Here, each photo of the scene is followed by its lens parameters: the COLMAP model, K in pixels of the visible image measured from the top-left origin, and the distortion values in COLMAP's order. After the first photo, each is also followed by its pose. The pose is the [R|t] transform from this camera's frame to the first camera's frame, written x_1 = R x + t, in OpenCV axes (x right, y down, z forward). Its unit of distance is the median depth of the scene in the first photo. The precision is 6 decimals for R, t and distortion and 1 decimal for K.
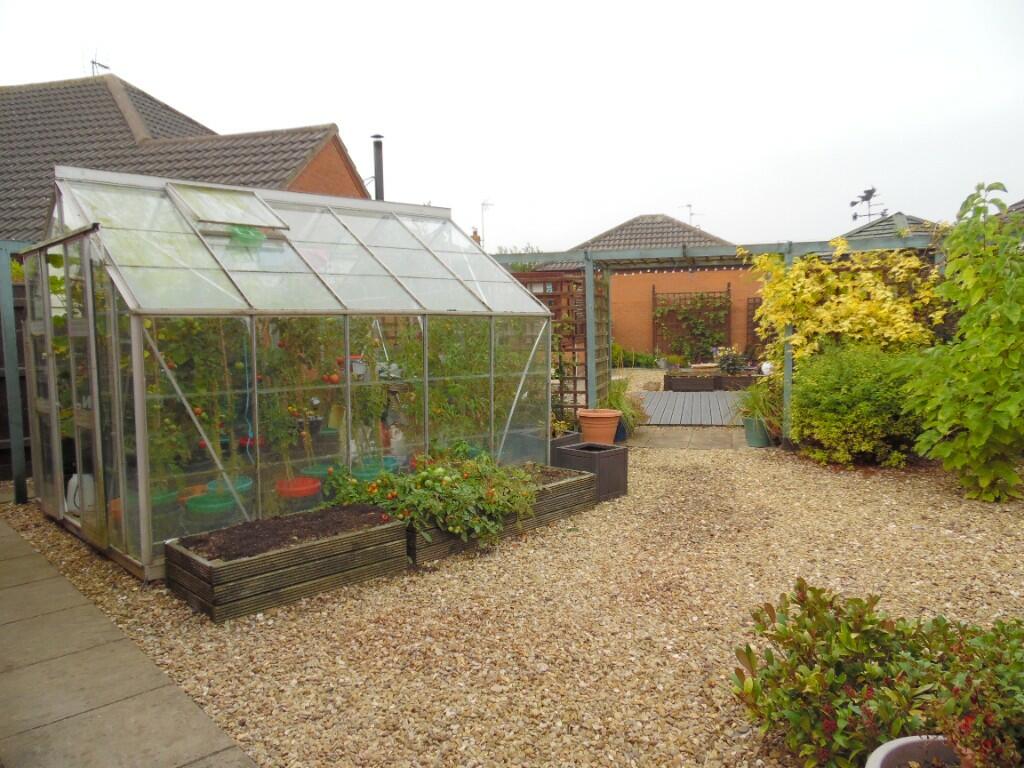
lens RADIAL K [[777.2, 0, 512.0], [0, 777.2, 384.0], [0, 0, 1]] dist [-0.008887, 0.003895]
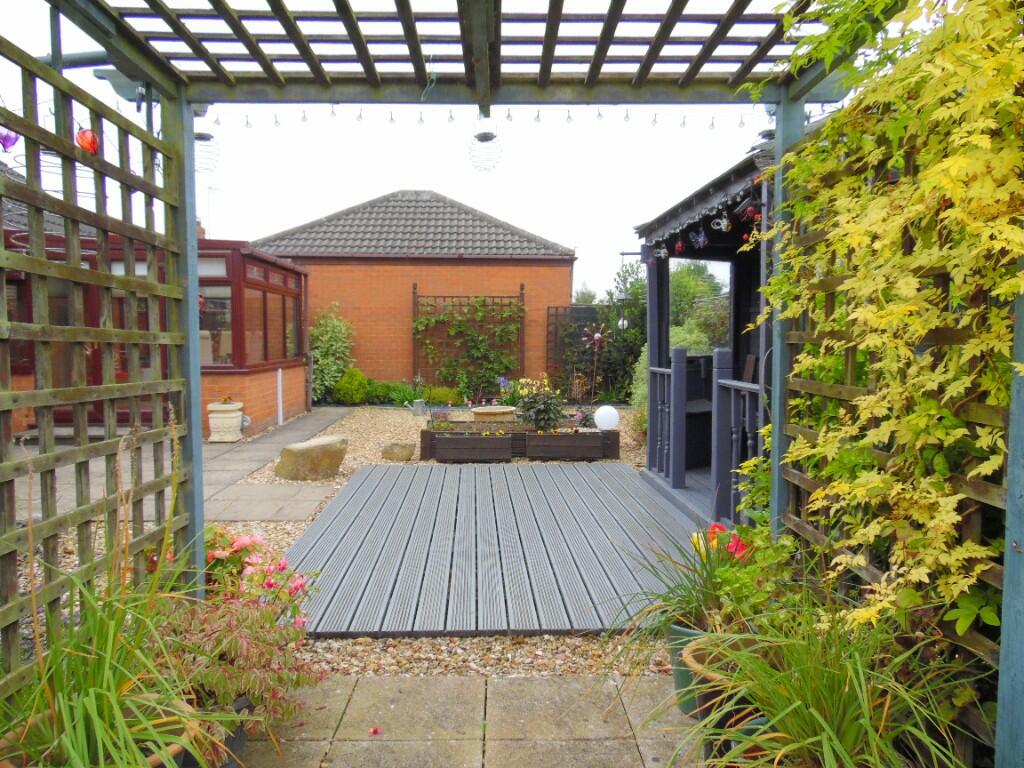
lens RADIAL K [[777.2, 0, 512.0], [0, 777.2, 384.0], [0, 0, 1]] dist [-0.008887, 0.003895]
pose [[0.959058, 0.012028, 0.282956, 0.075227], [-0.003596, 0.999534, -0.030301, -0.019898], [-0.283188, 0.028043, 0.958654, 0.339512]]
